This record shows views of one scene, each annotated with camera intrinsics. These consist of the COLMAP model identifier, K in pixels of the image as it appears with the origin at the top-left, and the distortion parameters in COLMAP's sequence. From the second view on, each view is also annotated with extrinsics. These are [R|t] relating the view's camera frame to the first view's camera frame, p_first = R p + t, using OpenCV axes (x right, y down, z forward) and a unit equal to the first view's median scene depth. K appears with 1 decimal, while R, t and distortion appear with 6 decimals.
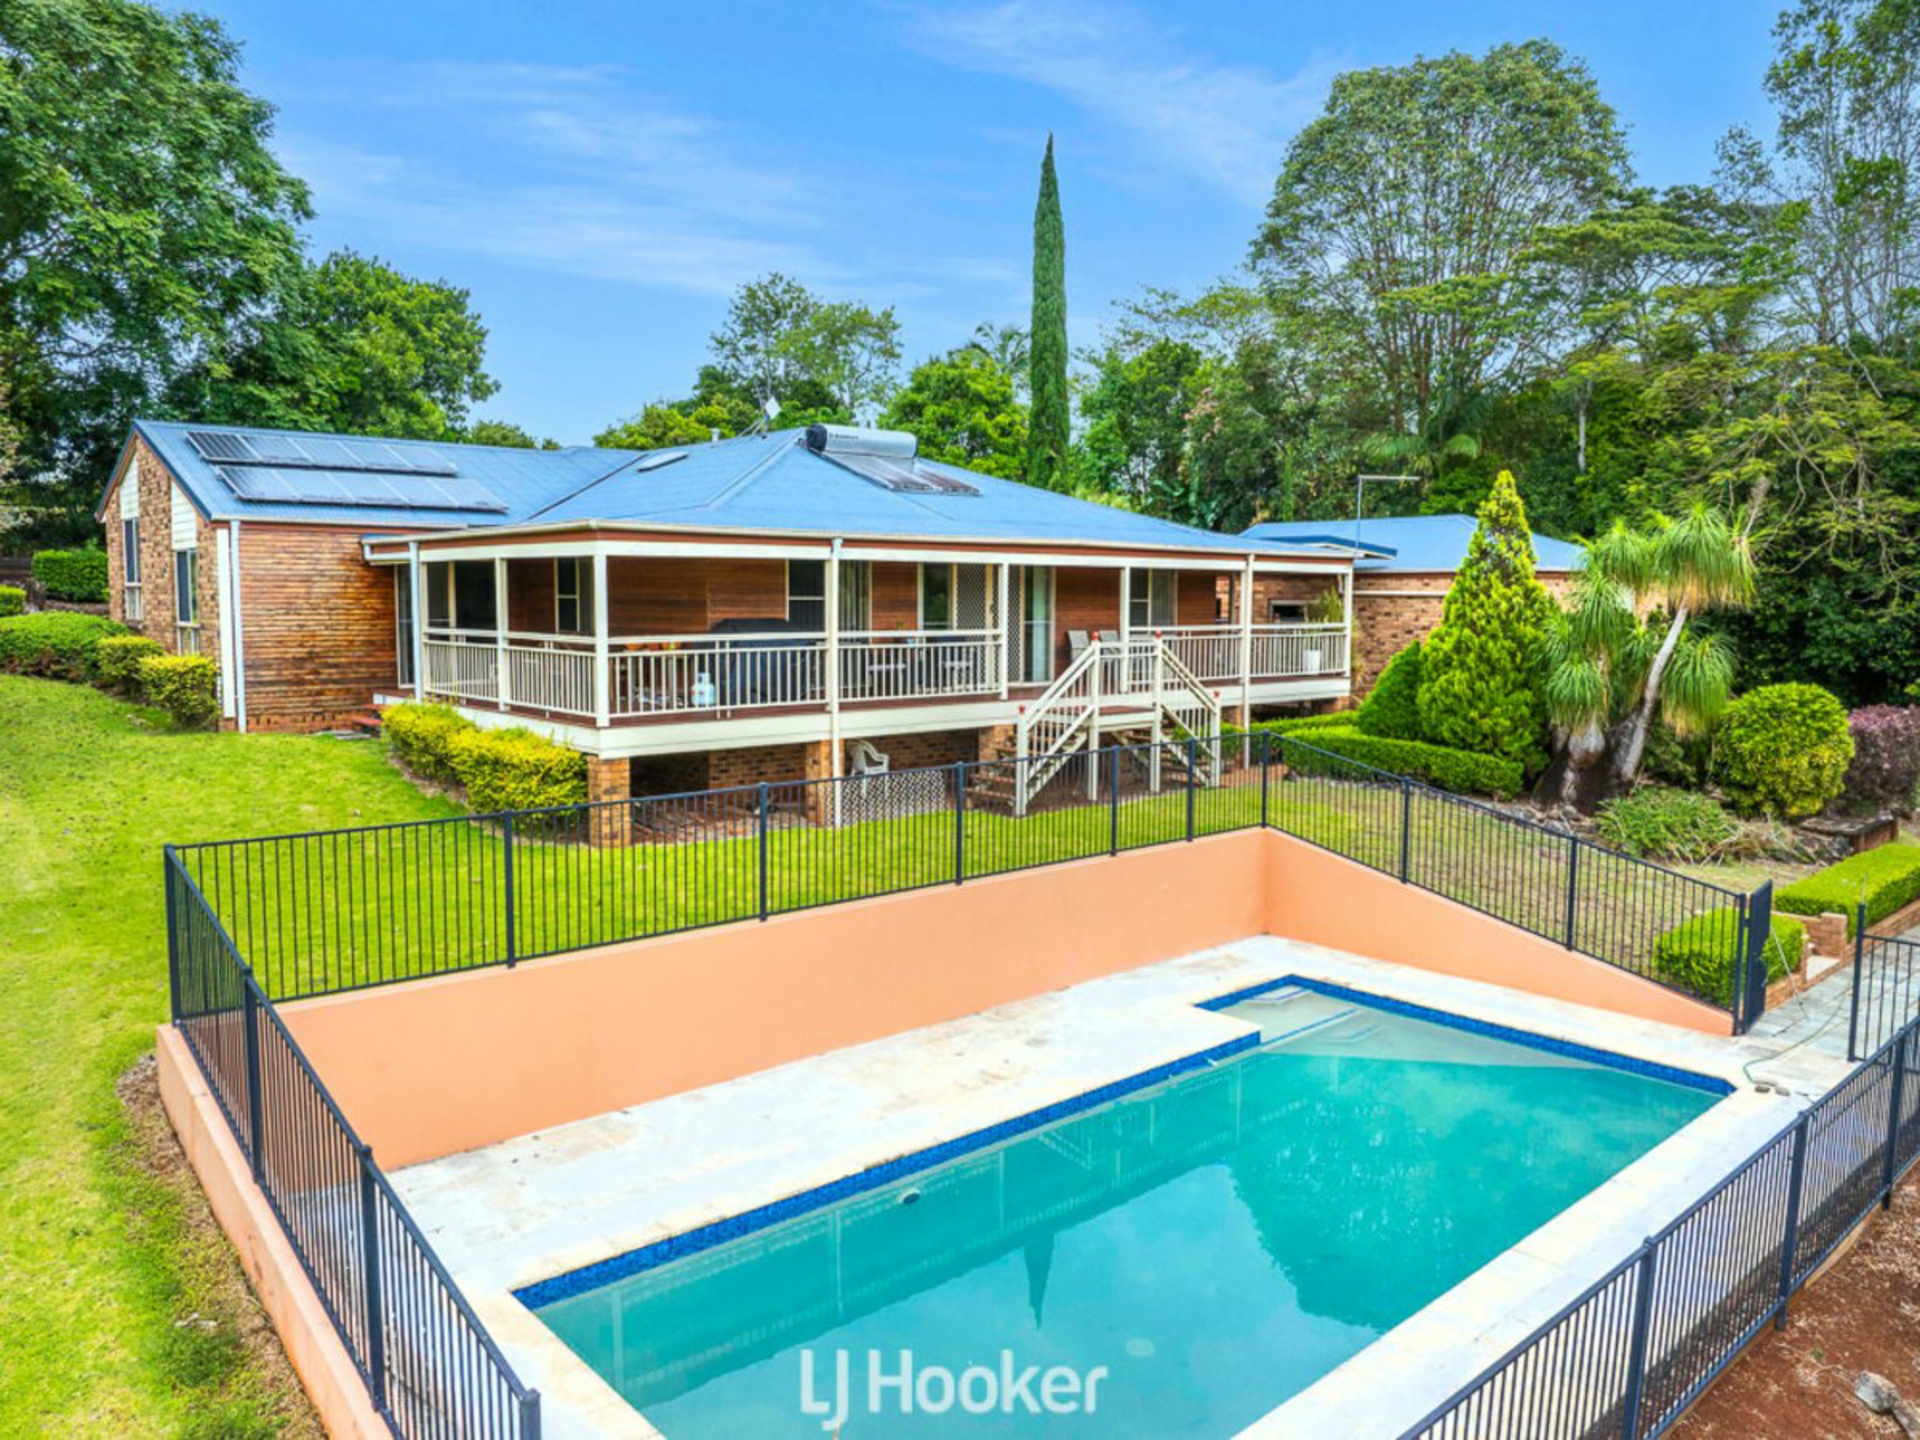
lens RADIAL K [[1348.2, 0, 960.0], [0, 1348.2, 720.0], [0, 0, 1]] dist [-0.038049, -0.003440]
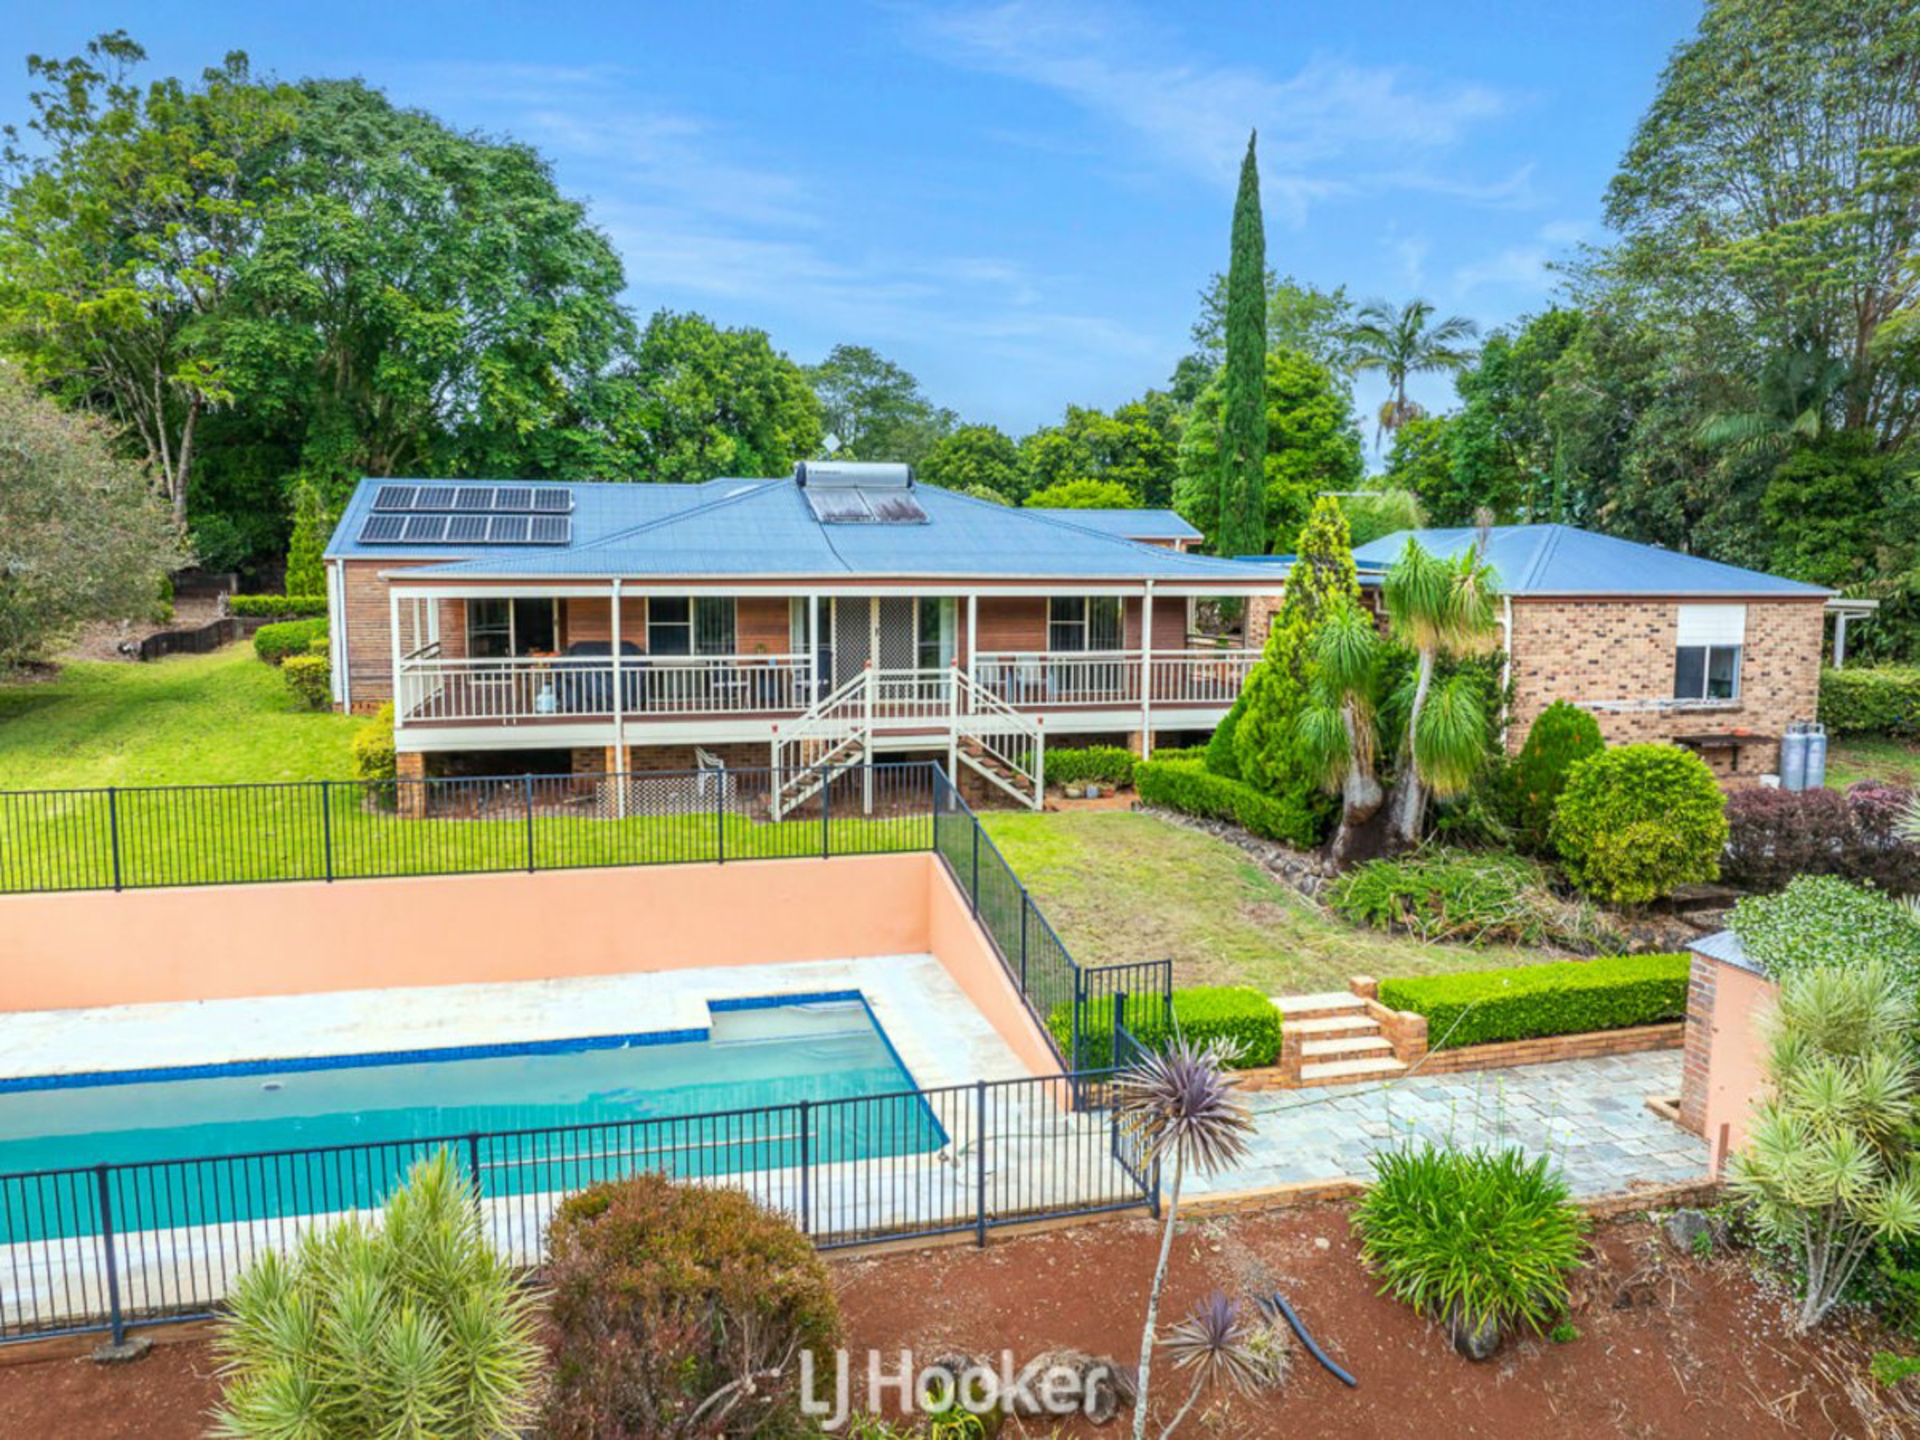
lens RADIAL K [[1348.2, 0, 960.0], [0, 1348.2, 720.0], [0, 0, 1]] dist [-0.038049, -0.003440]
pose [[0.888805, 0.050217, -0.455527, 0.653075], [-0.041662, 0.998716, 0.028809, -0.050278], [0.456389, -0.006628, 0.889756, 0.061945]]
